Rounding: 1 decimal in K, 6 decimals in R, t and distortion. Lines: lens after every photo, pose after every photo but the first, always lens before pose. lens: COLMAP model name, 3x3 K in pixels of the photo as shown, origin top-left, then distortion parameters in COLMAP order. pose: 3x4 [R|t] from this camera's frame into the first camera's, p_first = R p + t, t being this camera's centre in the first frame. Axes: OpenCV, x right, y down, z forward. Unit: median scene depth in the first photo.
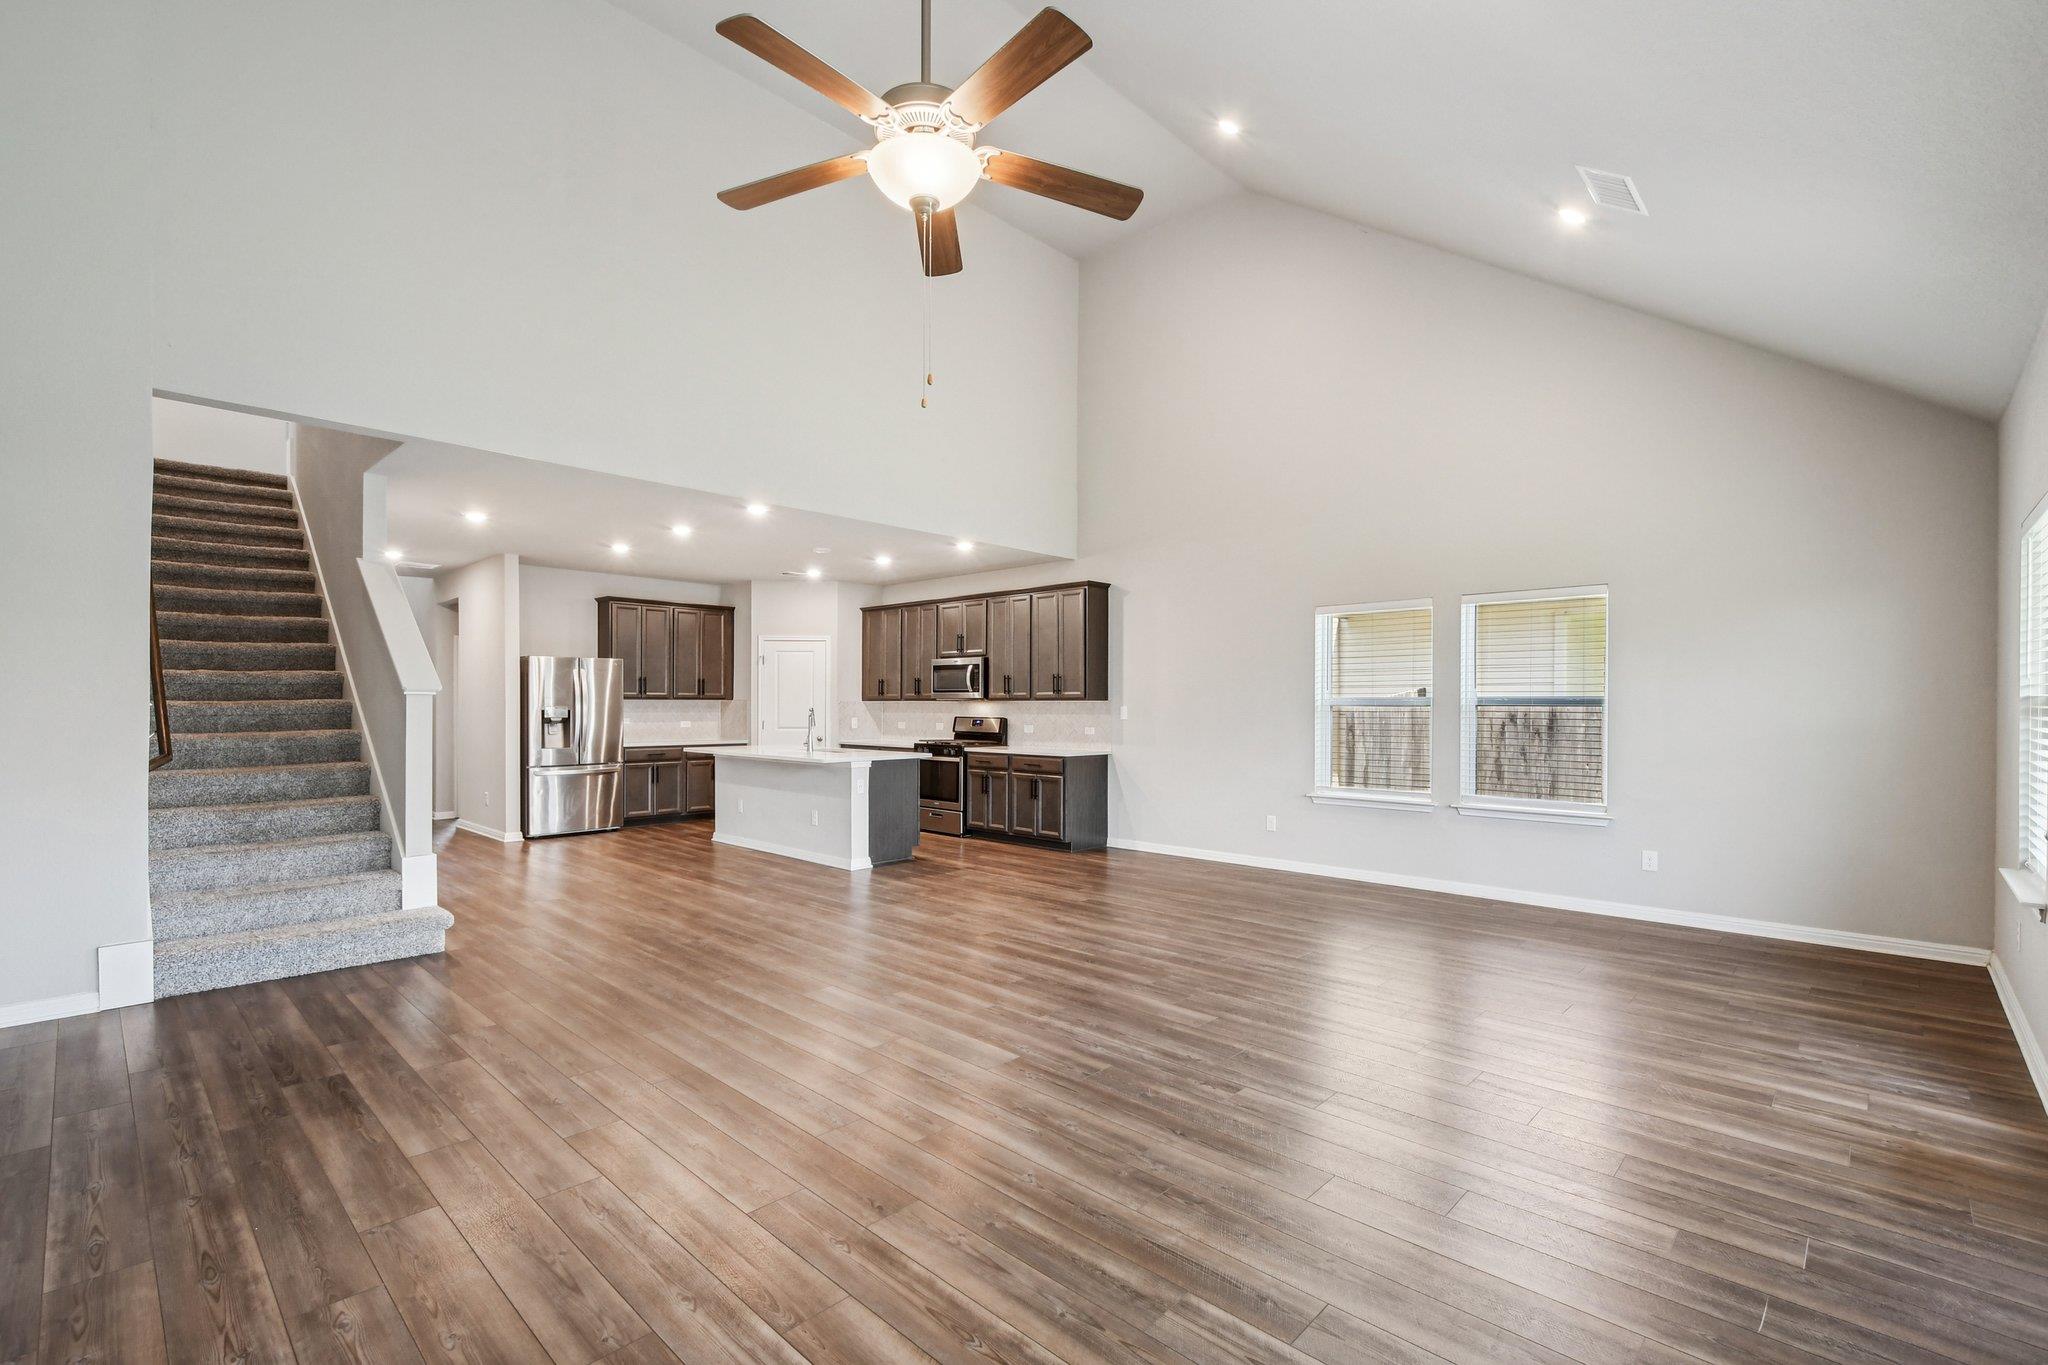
lens RADIAL K [[911.9, 0, 1010.8], [0, 911.9, 714.6], [0, 0, 1]] dist [-0.000760, -0.000212]
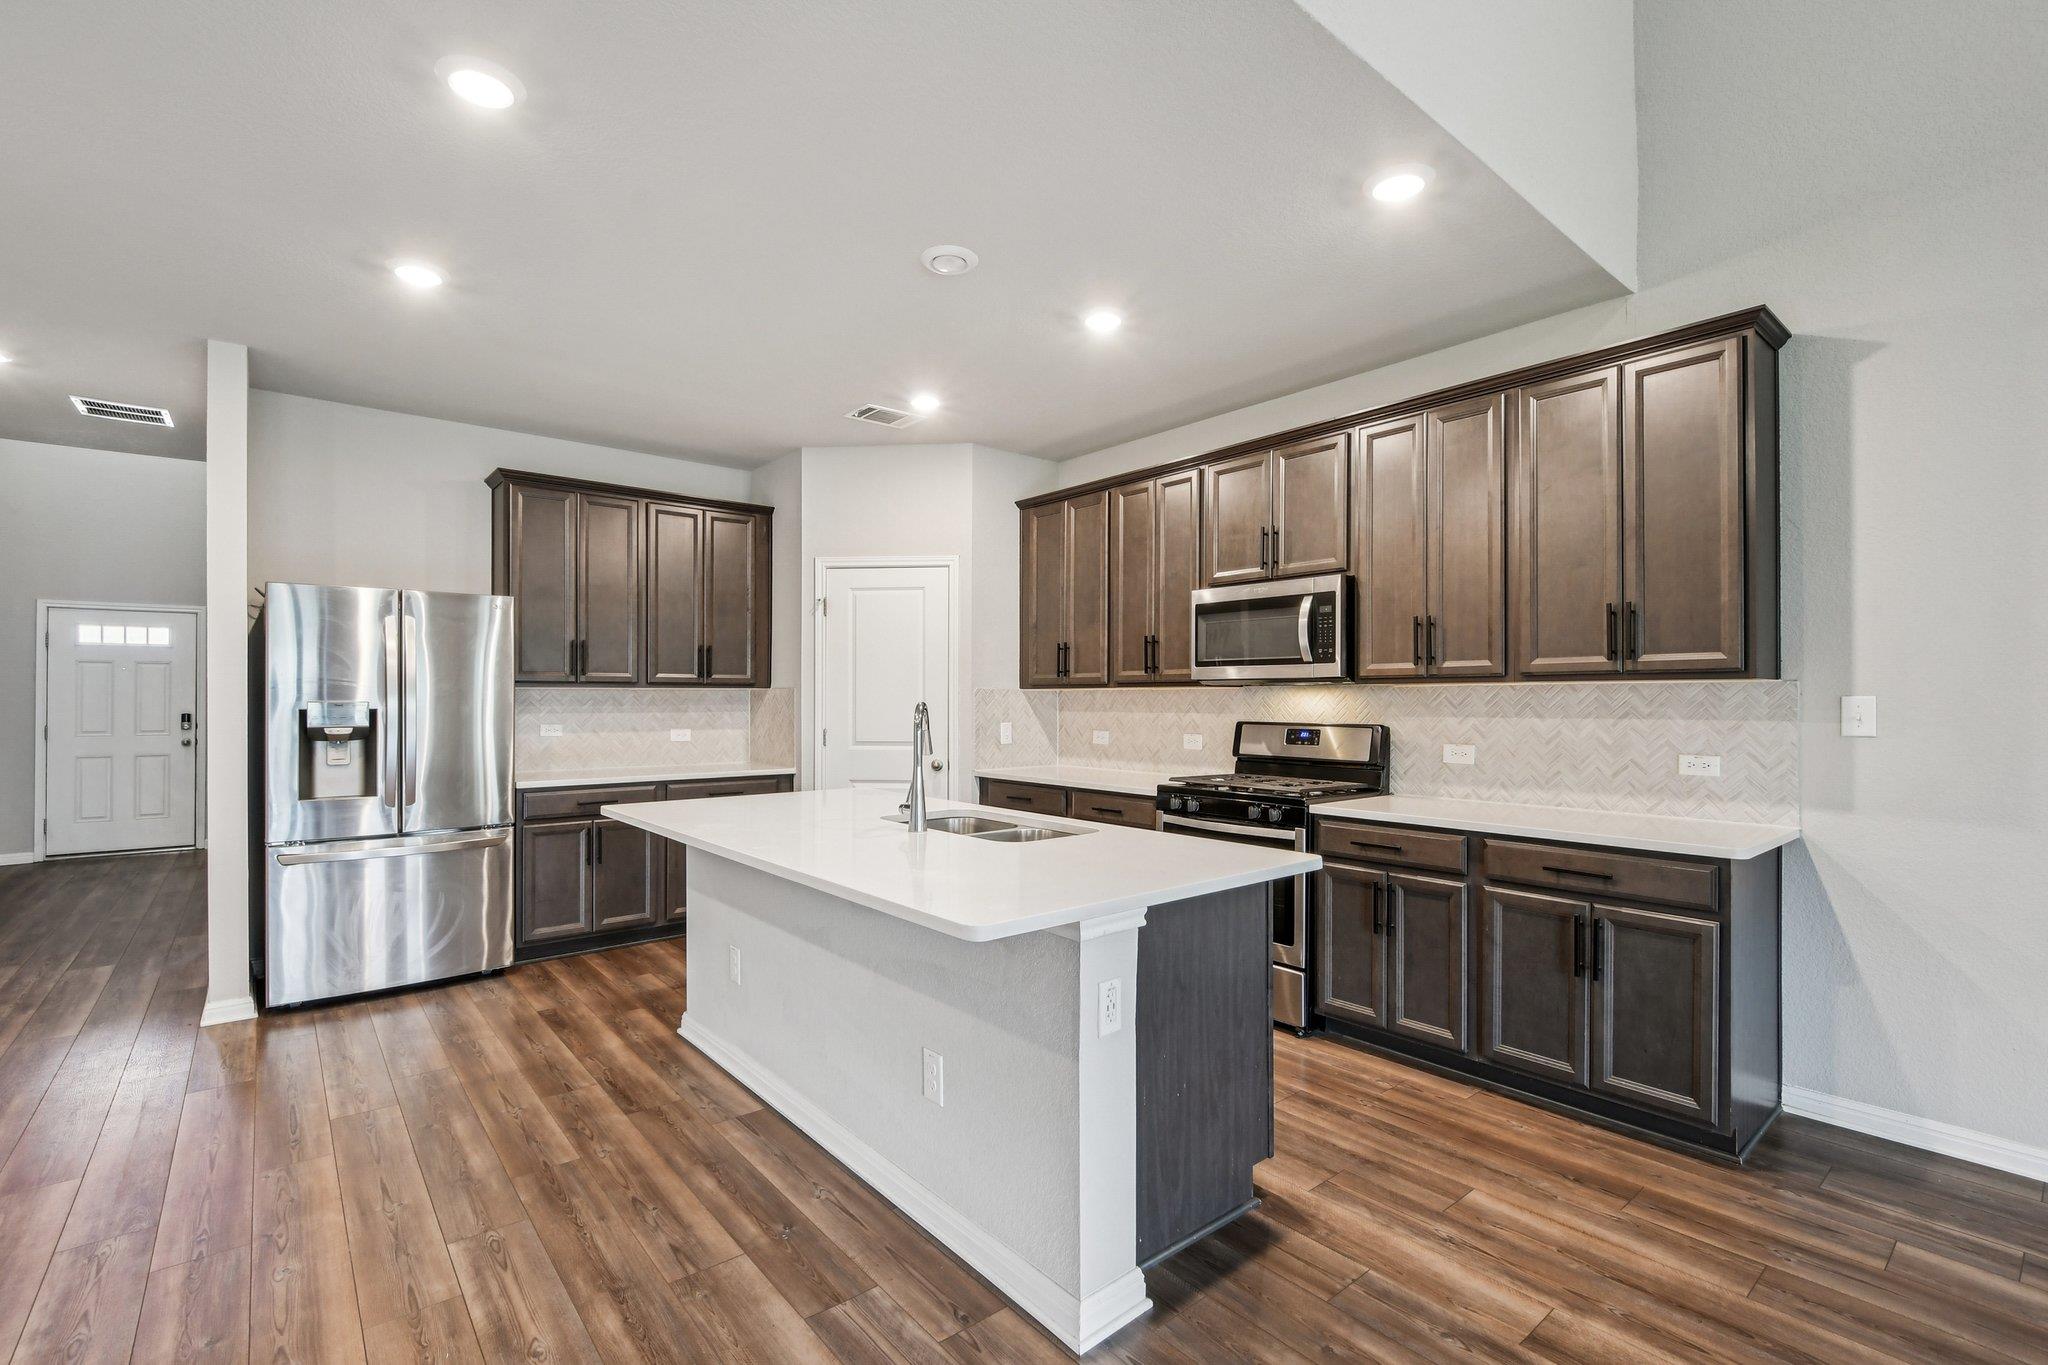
lens RADIAL K [[914.4, 0, 1021.9], [0, 914.4, 701.5], [0, 0, 1]] dist [-0.003285, -0.000801]
pose [[0.994578, -0.002472, -0.103961, -0.128892], [0.001665, 0.999968, -0.007857, -0.004658], [0.103978, 0.007642, 0.994550, 0.587369]]
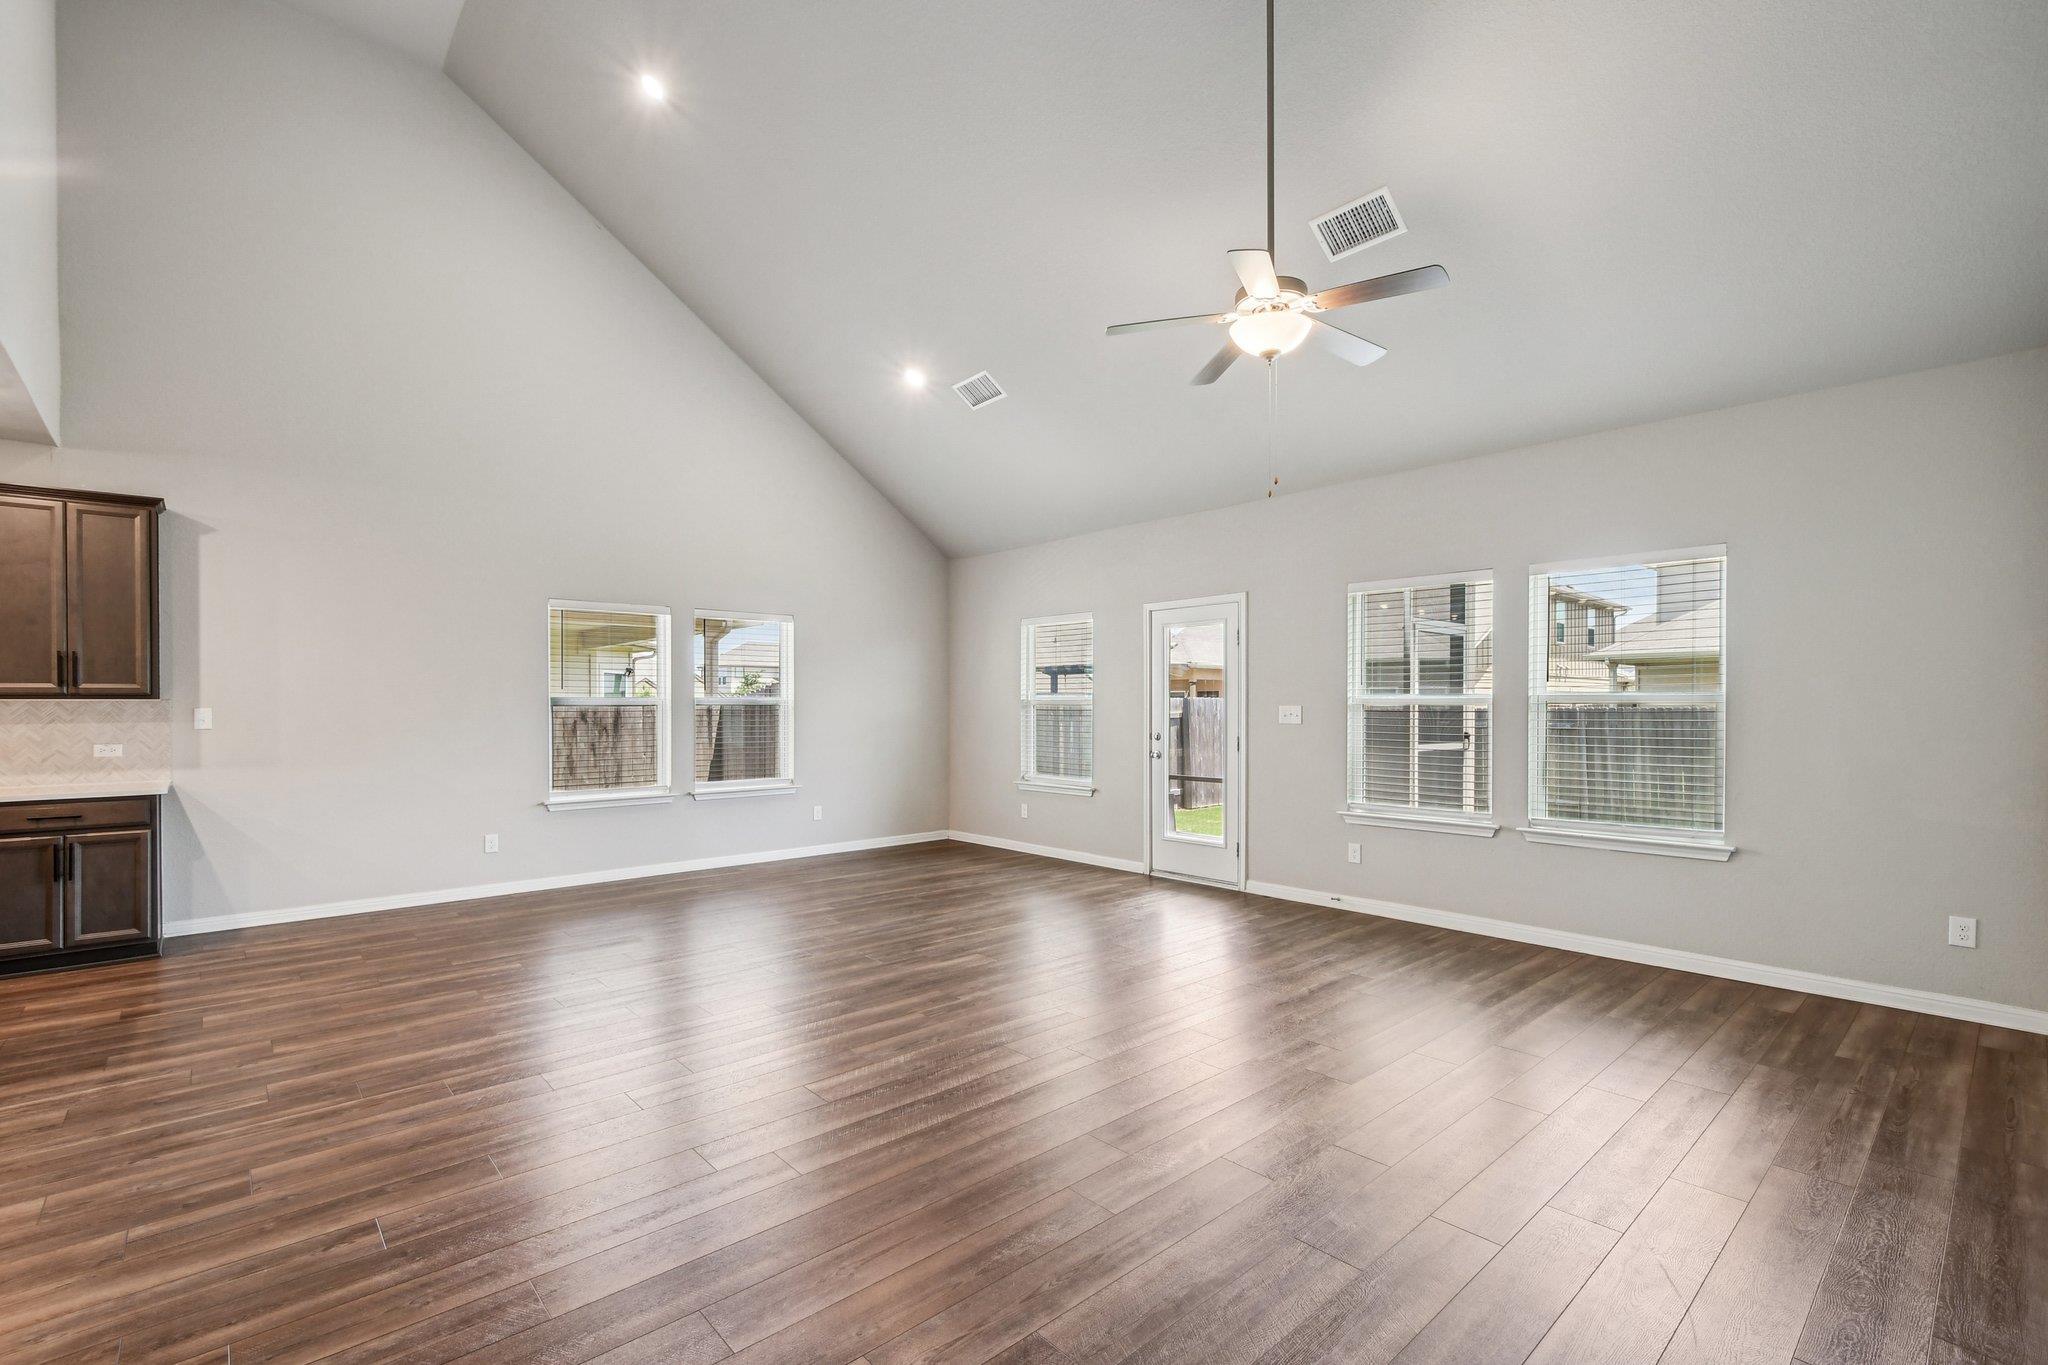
lens RADIAL K [[914.4, 0, 1021.9], [0, 914.4, 701.5], [0, 0, 1]] dist [-0.003285, -0.000801]
pose [[0.063988, 0.000512, 0.997951, -0.429653], [0.013627, 0.999906, -0.001387, -0.004858], [-0.997858, 0.013688, 0.063975, 0.358823]]
